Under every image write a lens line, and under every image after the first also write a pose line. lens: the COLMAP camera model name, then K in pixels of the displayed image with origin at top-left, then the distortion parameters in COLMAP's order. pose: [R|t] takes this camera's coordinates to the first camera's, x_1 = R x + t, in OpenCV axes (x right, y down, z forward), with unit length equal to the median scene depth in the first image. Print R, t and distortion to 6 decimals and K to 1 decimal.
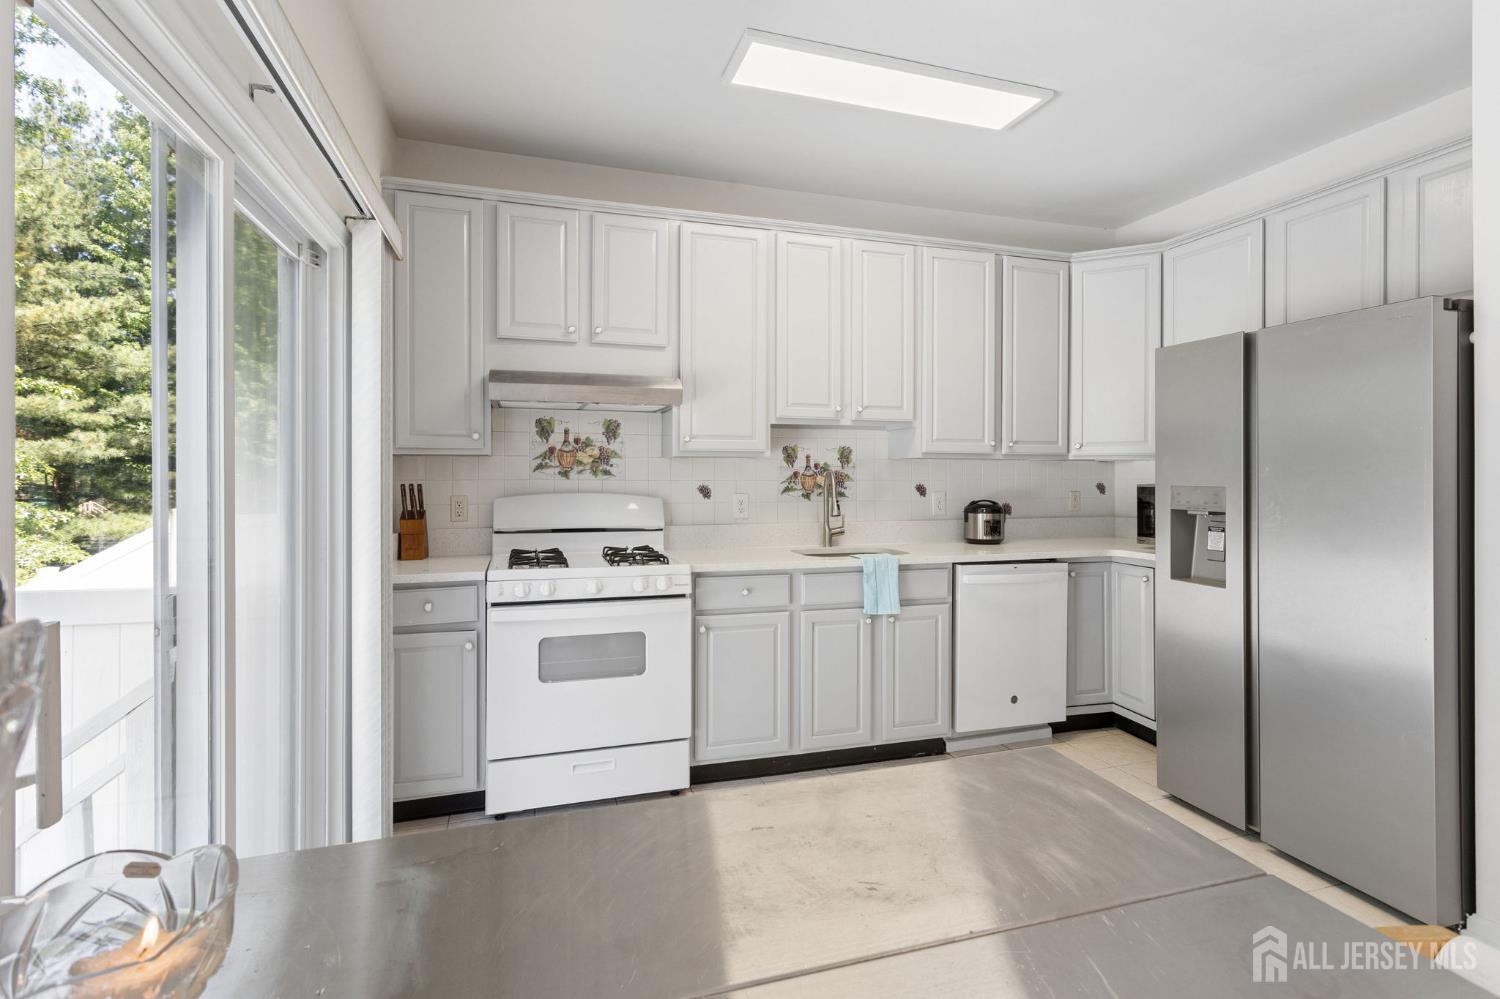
lens RADIAL K [[711.5, 0, 736.0], [0, 711.5, 476.6], [0, 0, 1]] dist [0.000870, 0.000657]
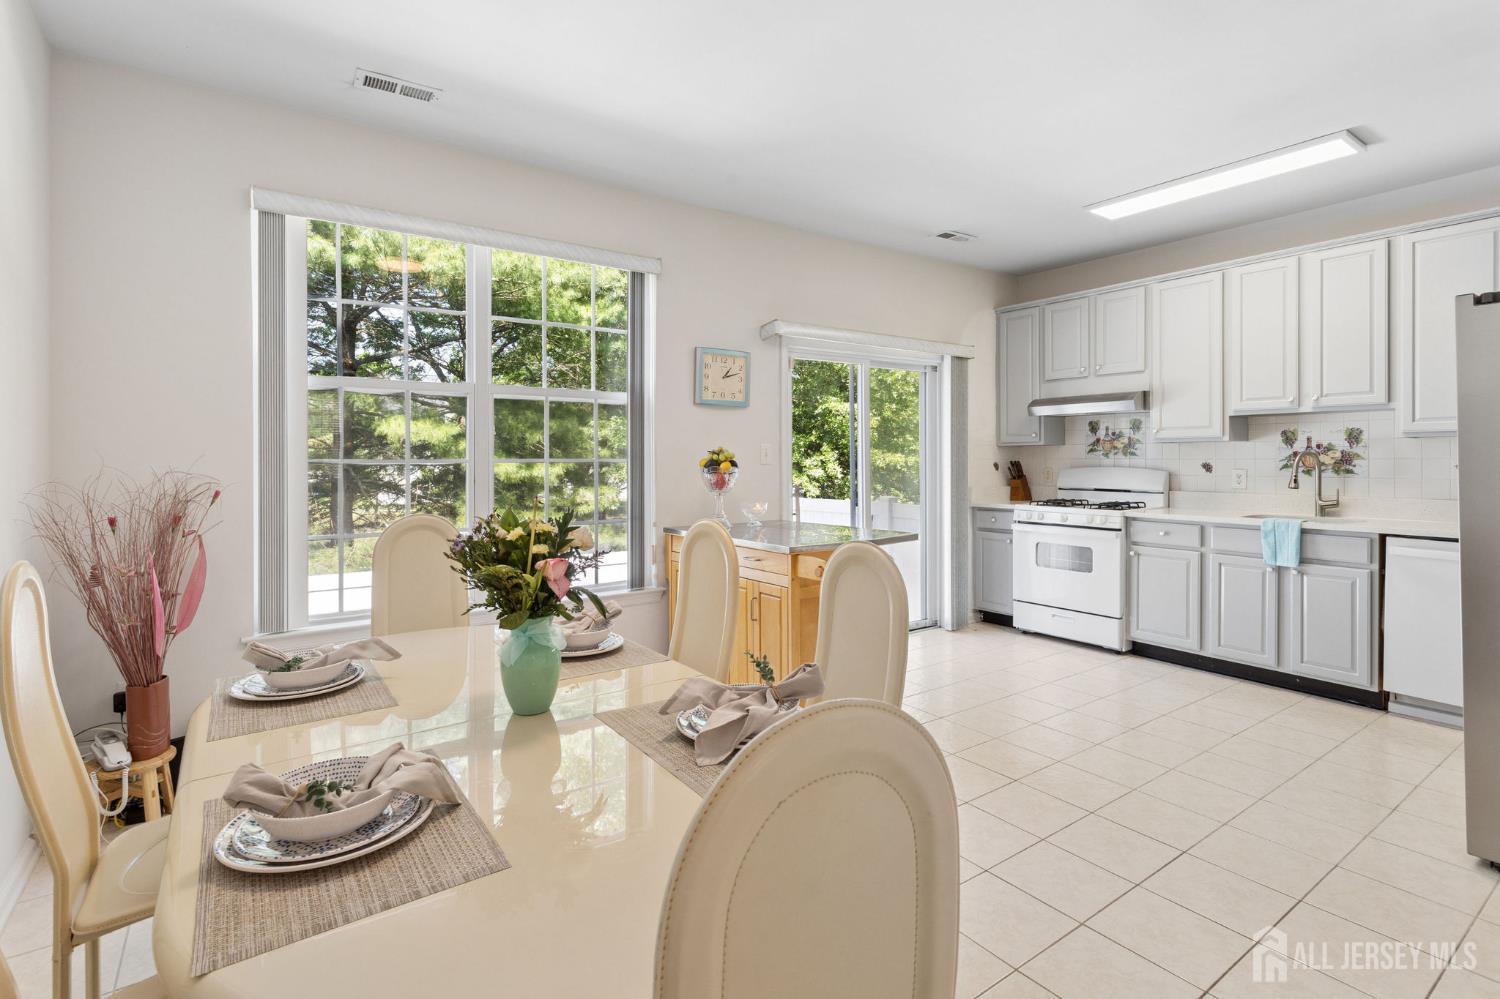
lens RADIAL K [[707.4, 0, 747.3], [0, 707.4, 462.2], [0, 0, 1]] dist [0.013239, 0.000378]
pose [[0.318502, 0.003139, -0.947917, 1.026429], [0.003786, 0.999982, 0.004583, 0.002012], [0.947915, -0.005049, 0.318484, -0.268969]]
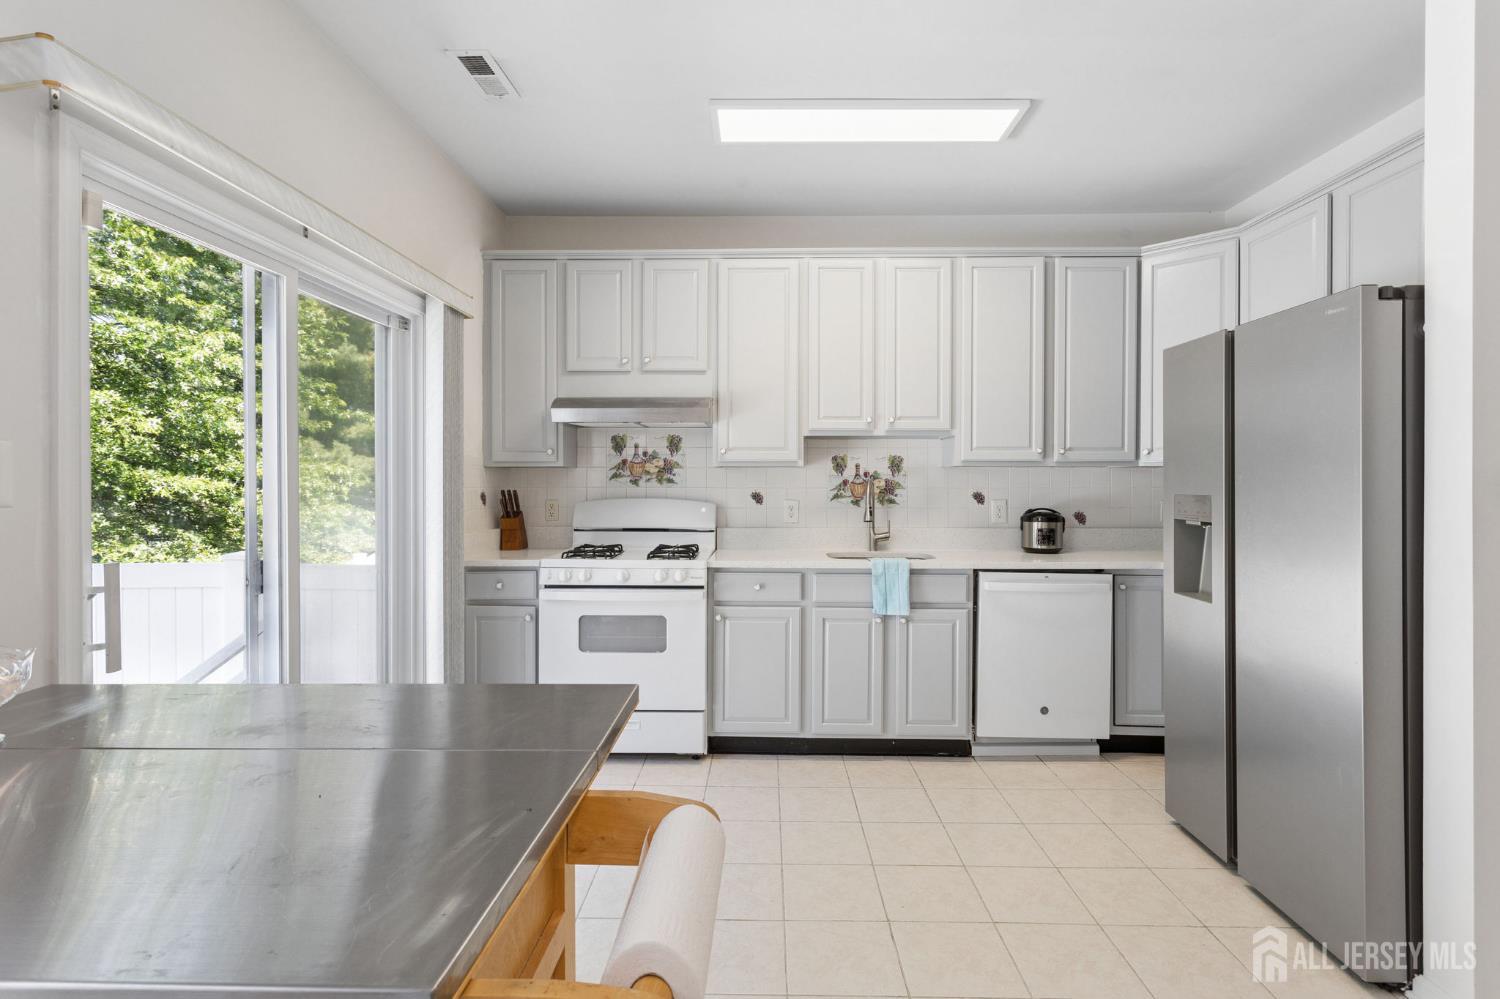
lens RADIAL K [[712.8, 0, 749.5], [0, 712.8, 487.8], [0, 0, 1]] dist [0.001496, 0.001558]
pose [[0.950637, 0.002050, -0.310298, 0.312643], [-0.000530, 0.999987, 0.004984, -0.000154], [0.310304, -0.004573, 0.950626, -0.066024]]
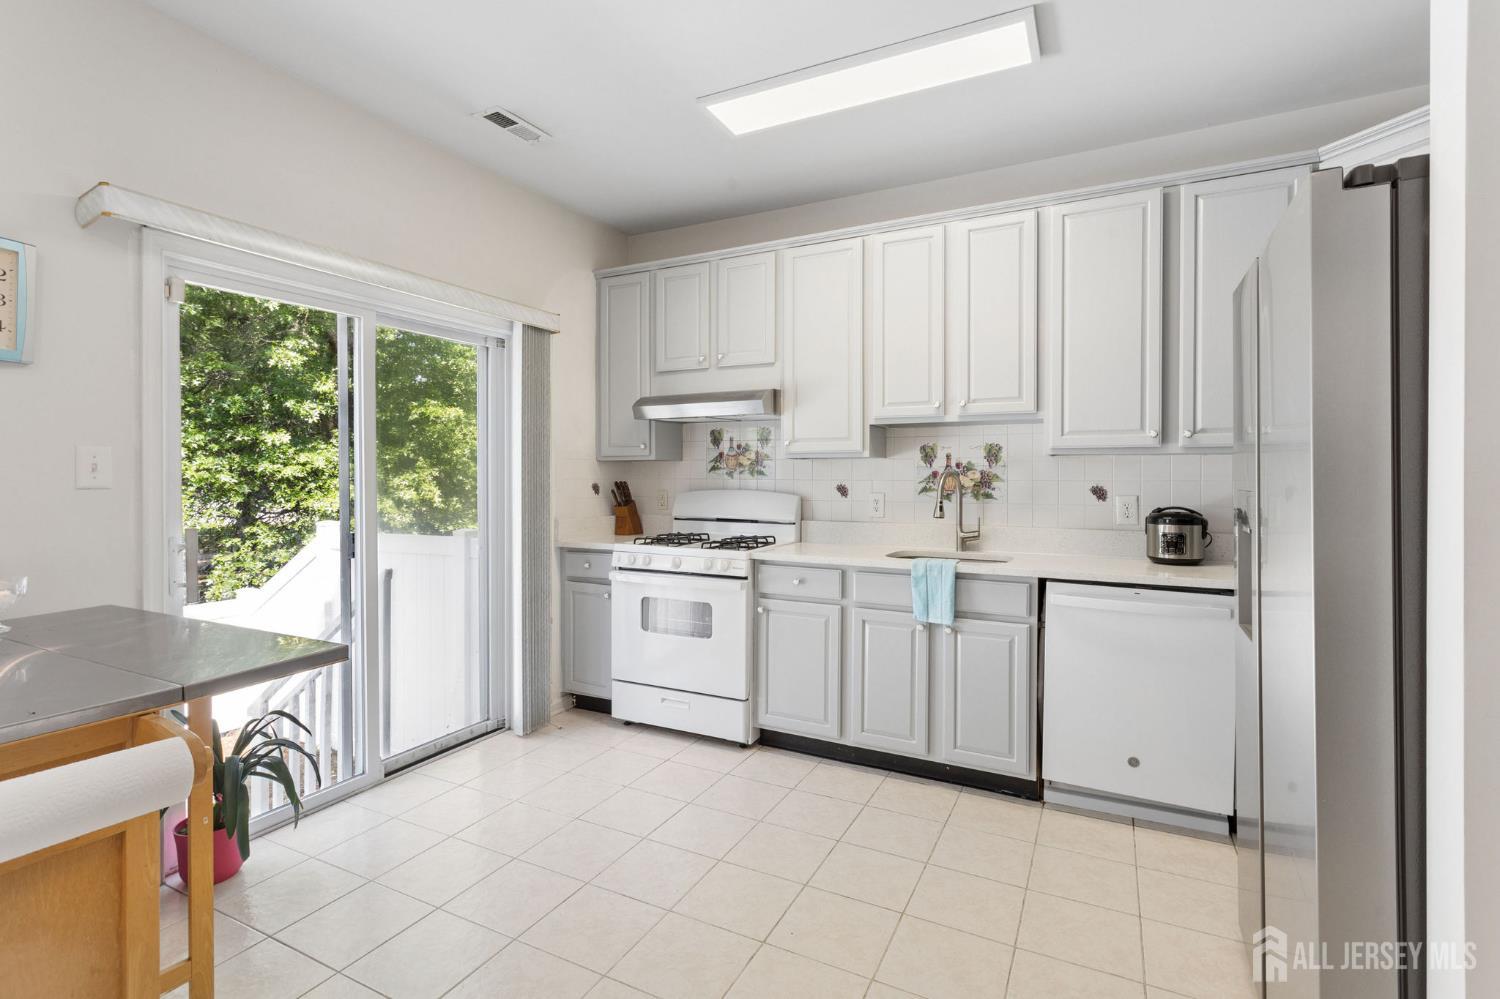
lens RADIAL K [[708.7, 0, 735.3], [0, 708.7, 480.1], [0, 0, 1]] dist [0.004742, 0.000429]
pose [[0.711790, 0.003766, -0.702382, 0.634971], [-0.001384, 0.999991, 0.003959, 0.001522], [0.702391, -0.001846, 0.711789, 0.140491]]
